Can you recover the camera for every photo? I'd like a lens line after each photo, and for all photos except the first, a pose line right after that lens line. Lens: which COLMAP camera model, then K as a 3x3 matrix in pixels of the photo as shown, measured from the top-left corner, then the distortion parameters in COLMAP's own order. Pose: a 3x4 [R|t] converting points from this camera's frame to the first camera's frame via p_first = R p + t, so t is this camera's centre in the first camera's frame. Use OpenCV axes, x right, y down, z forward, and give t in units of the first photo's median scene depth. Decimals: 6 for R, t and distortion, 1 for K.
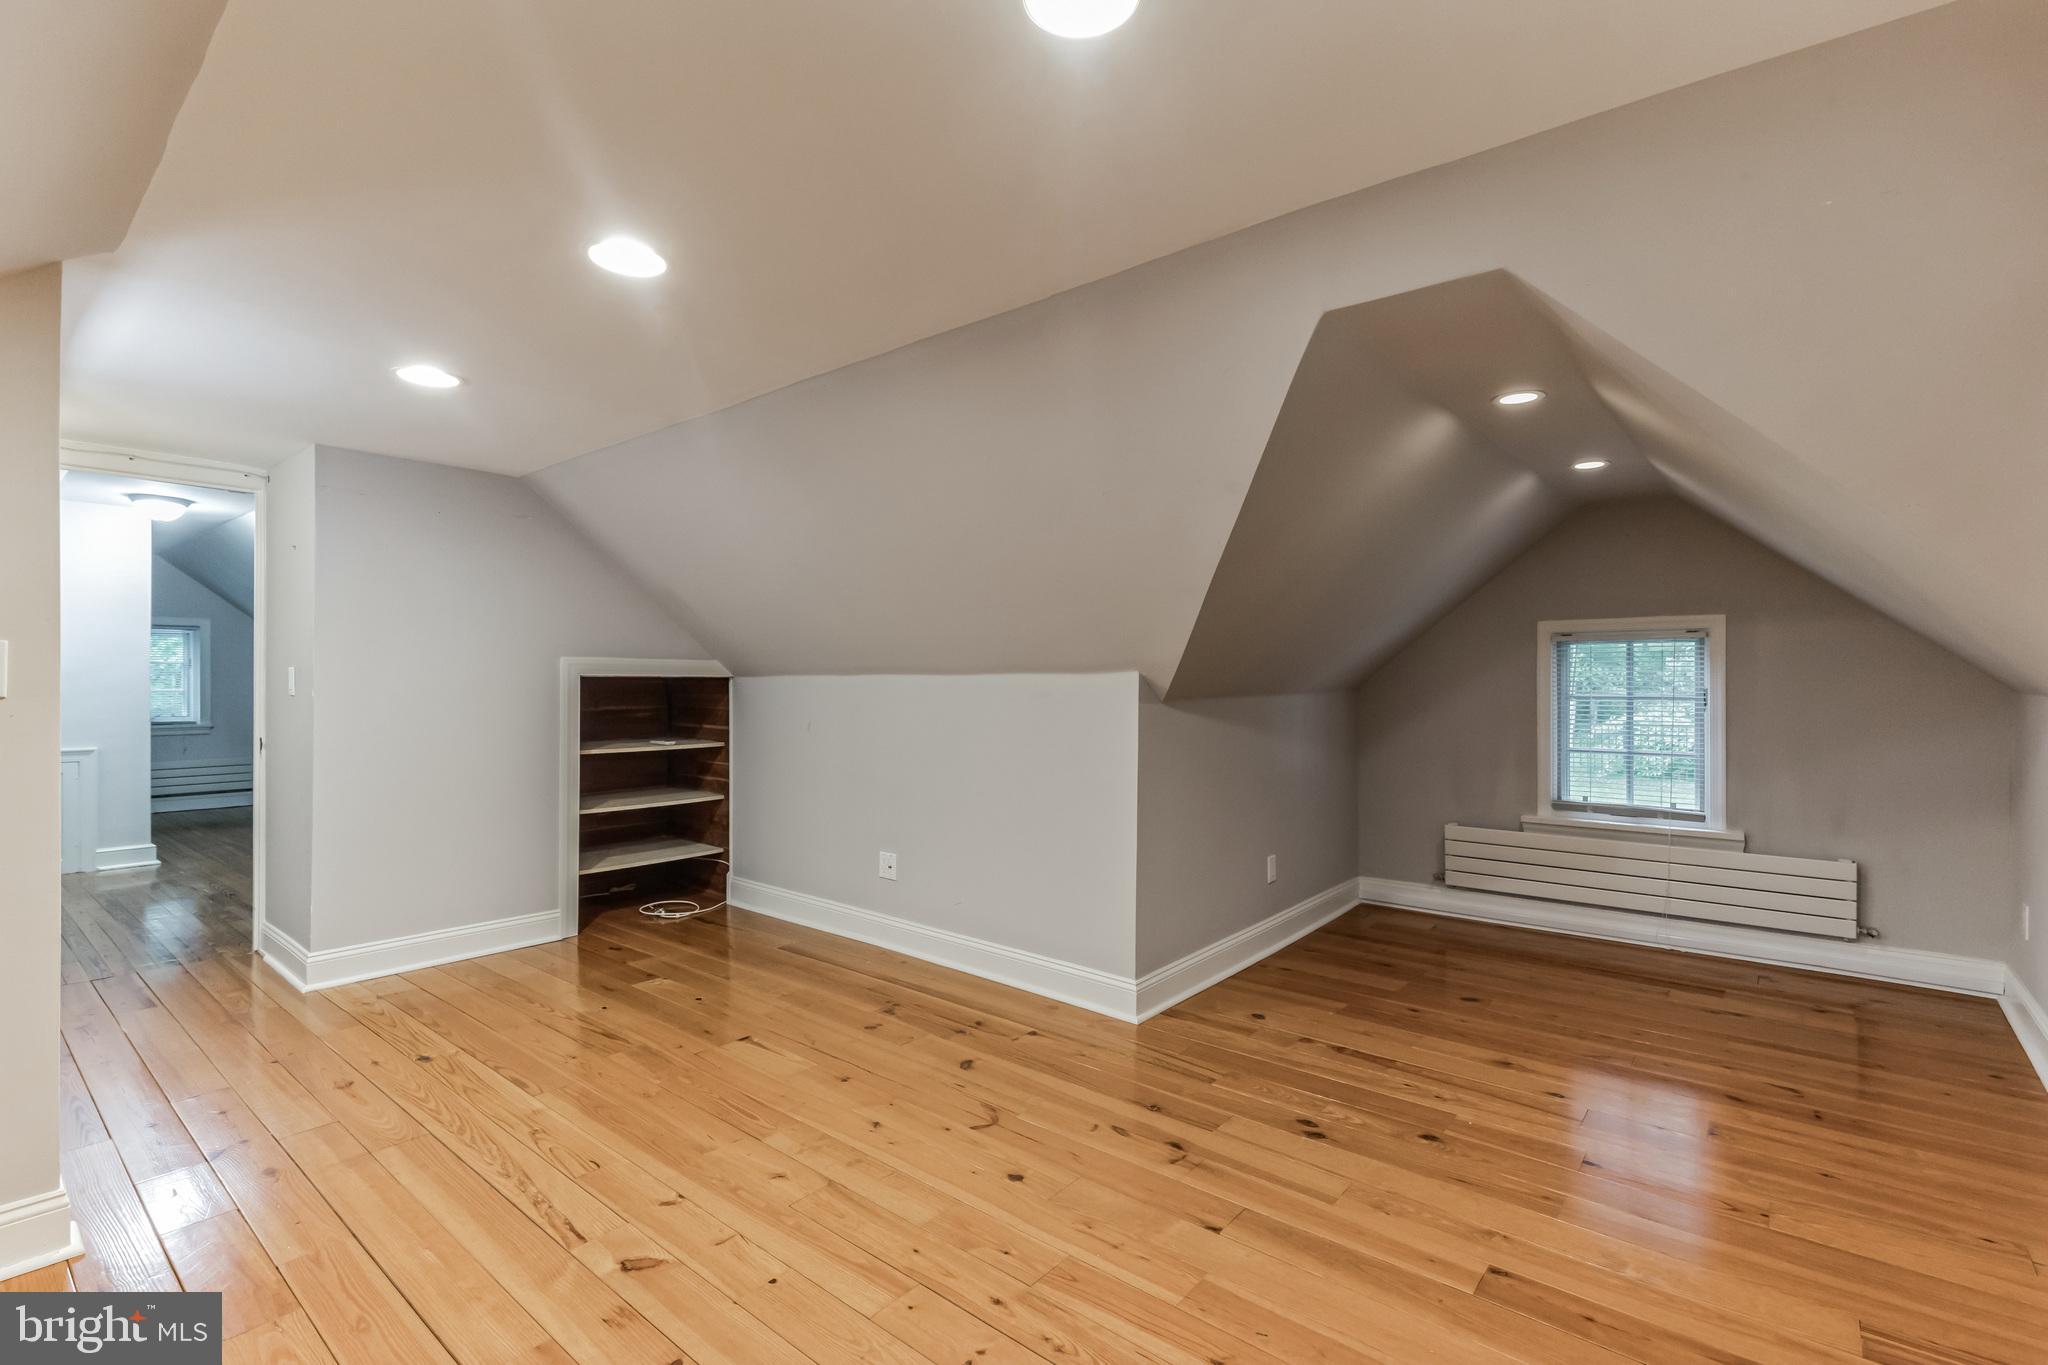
lens RADIAL K [[923.4, 0, 1036.5], [0, 923.4, 680.9], [0, 0, 1]] dist [0.013670, -0.000142]
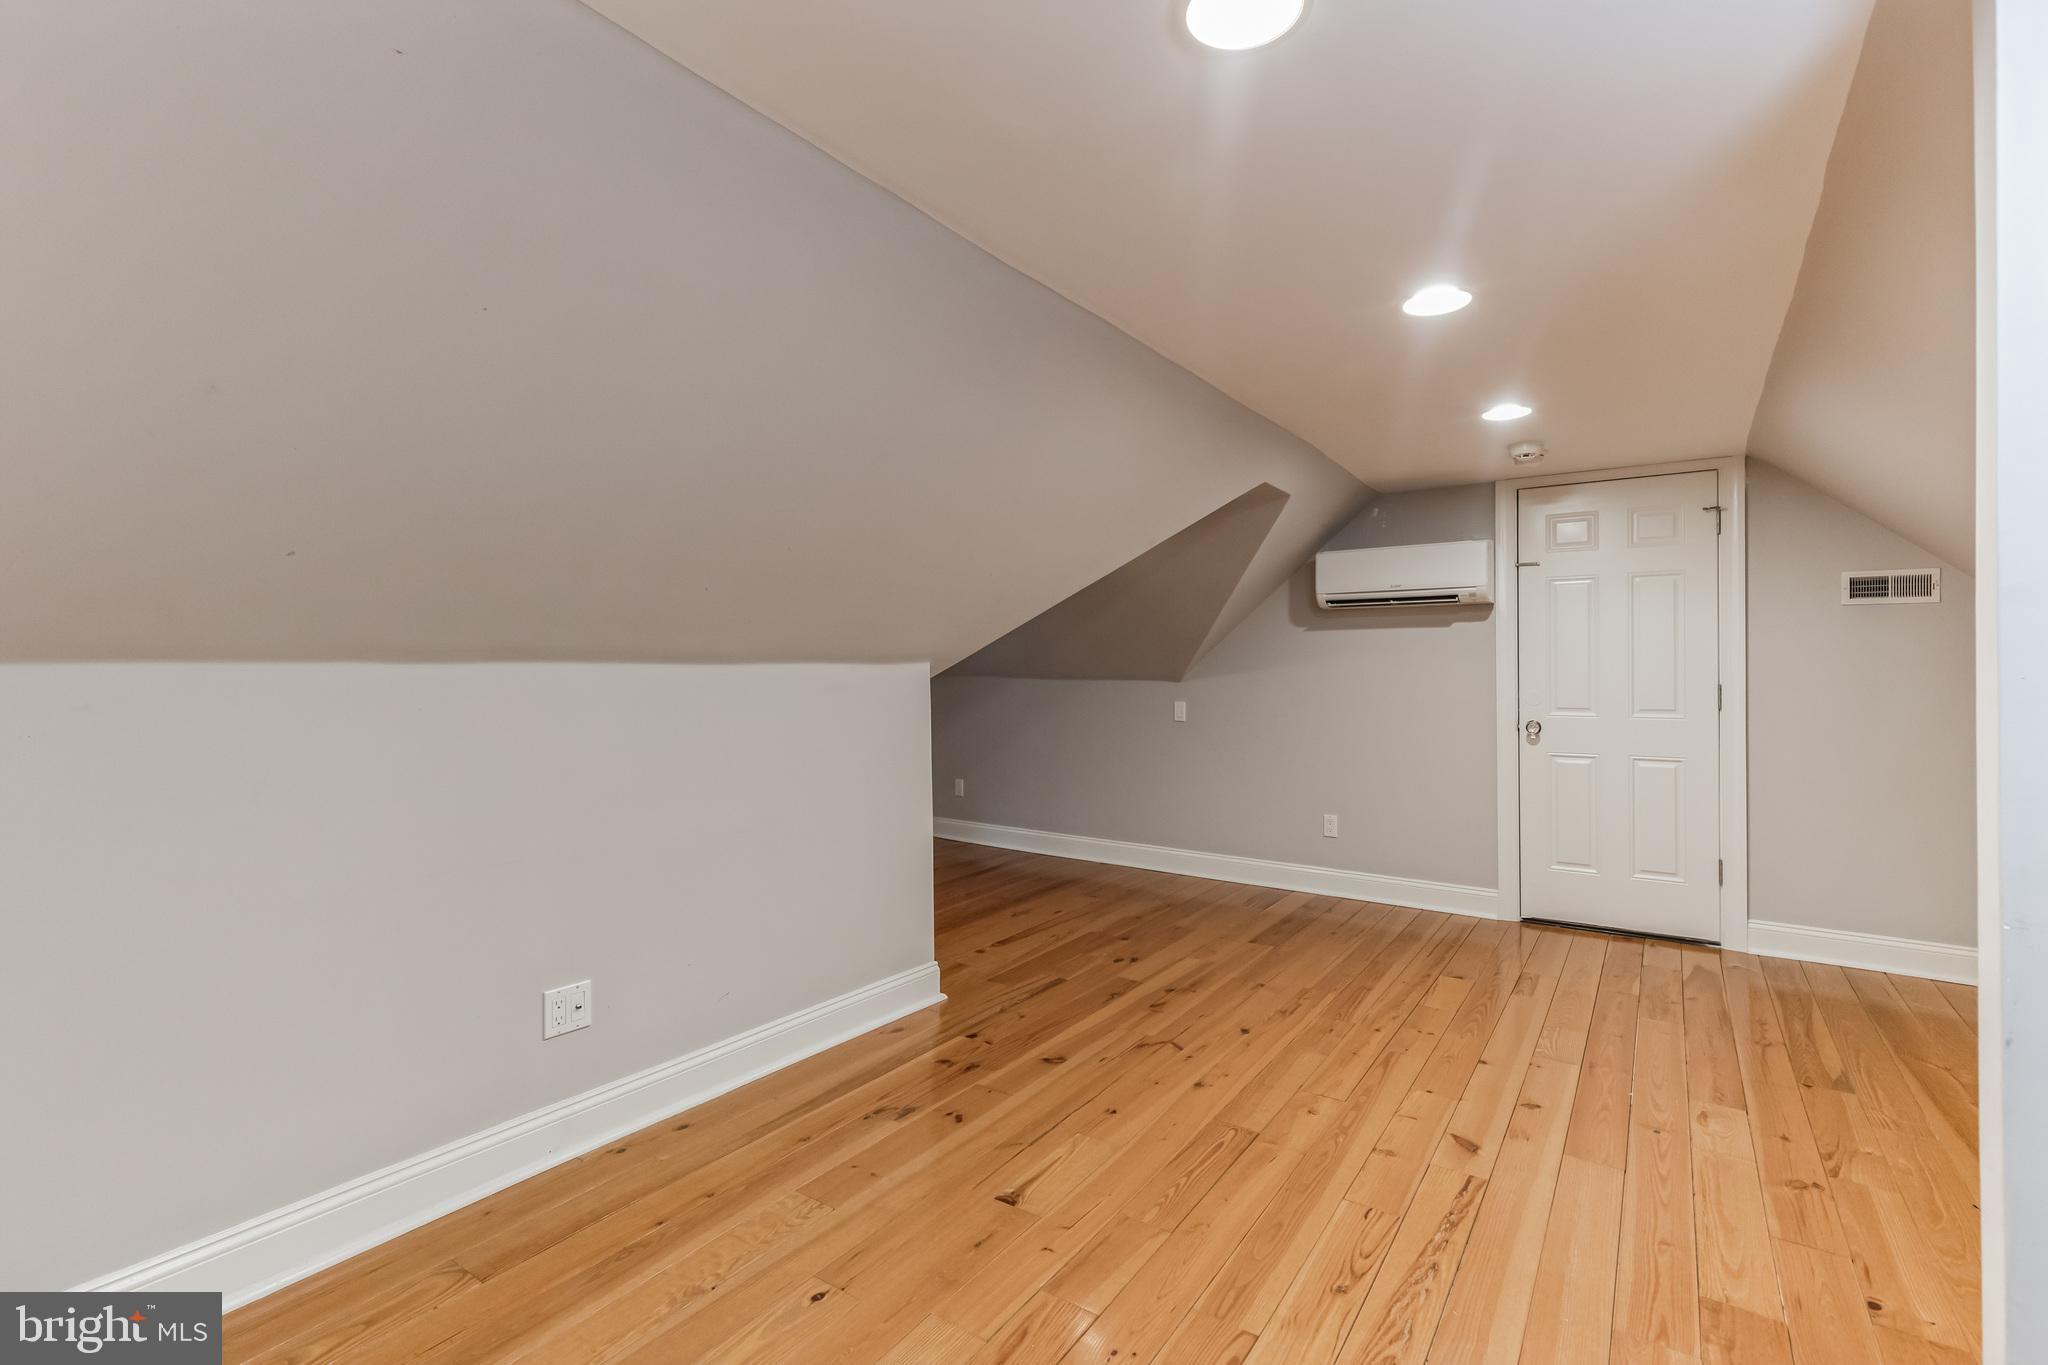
lens RADIAL K [[923.4, 0, 1025.3], [0, 923.4, 673.7], [0, 0, 1]] dist [0.013670, -0.000142]
pose [[-0.083353, -0.005779, 0.996503, -0.967332], [-0.001111, 0.999983, 0.005706, -0.006446], [-0.996519, -0.000632, -0.083358, 1.013872]]
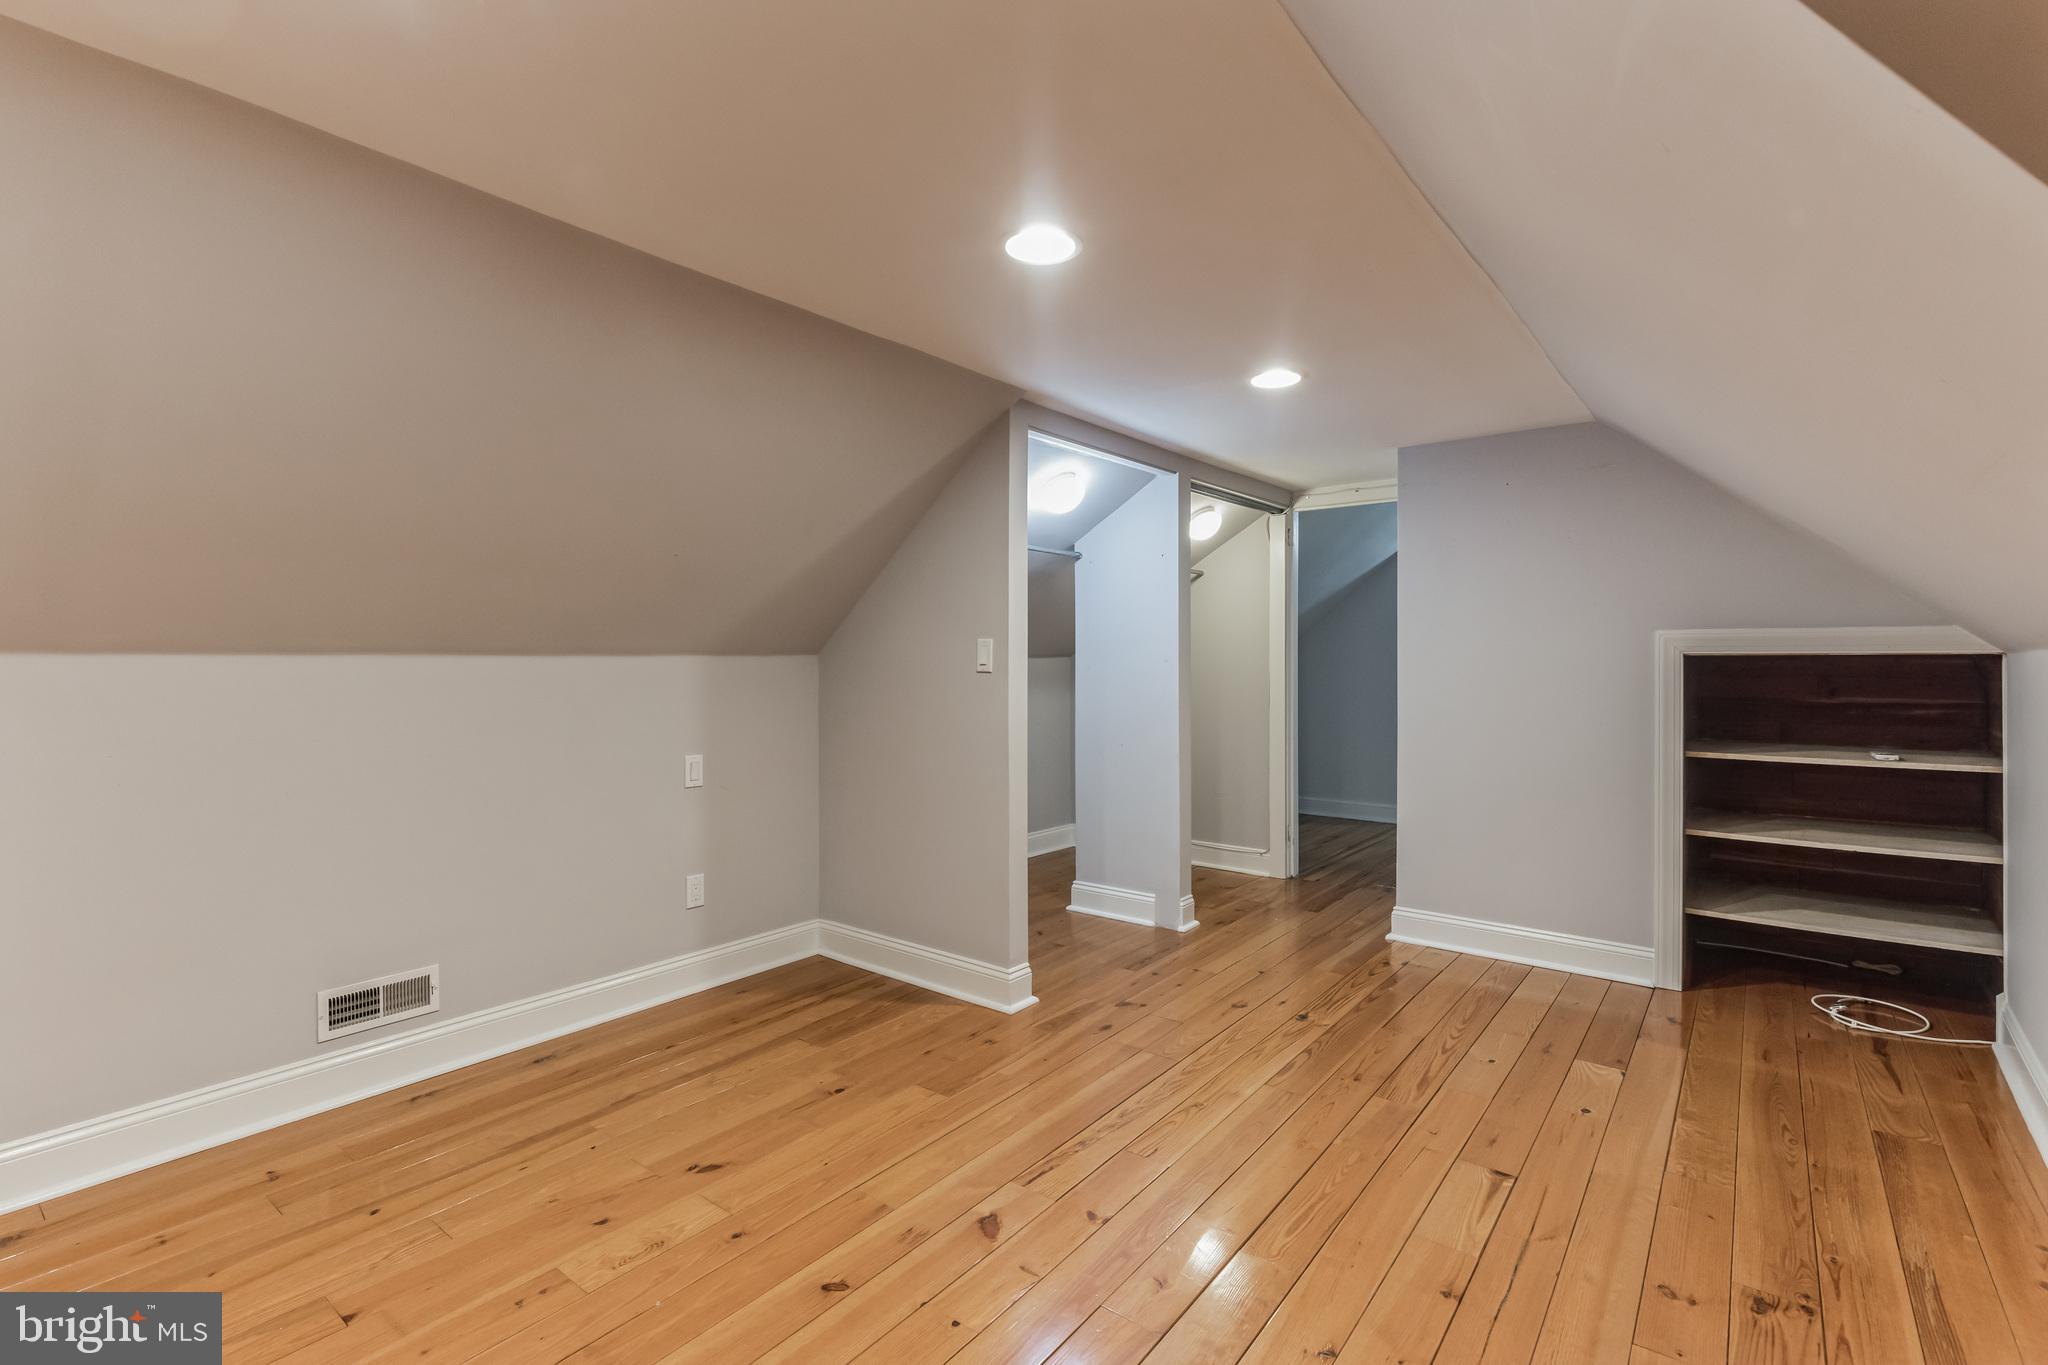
lens RADIAL K [[923.4, 0, 1035.6], [0, 923.4, 681.9], [0, 0, 1]] dist [0.013670, -0.000142]
pose [[0.028170, 0.017329, -0.999453, 0.357788], [0.005081, 0.999834, 0.017479, 0.001593], [0.999590, -0.005571, 0.028078, 0.614109]]
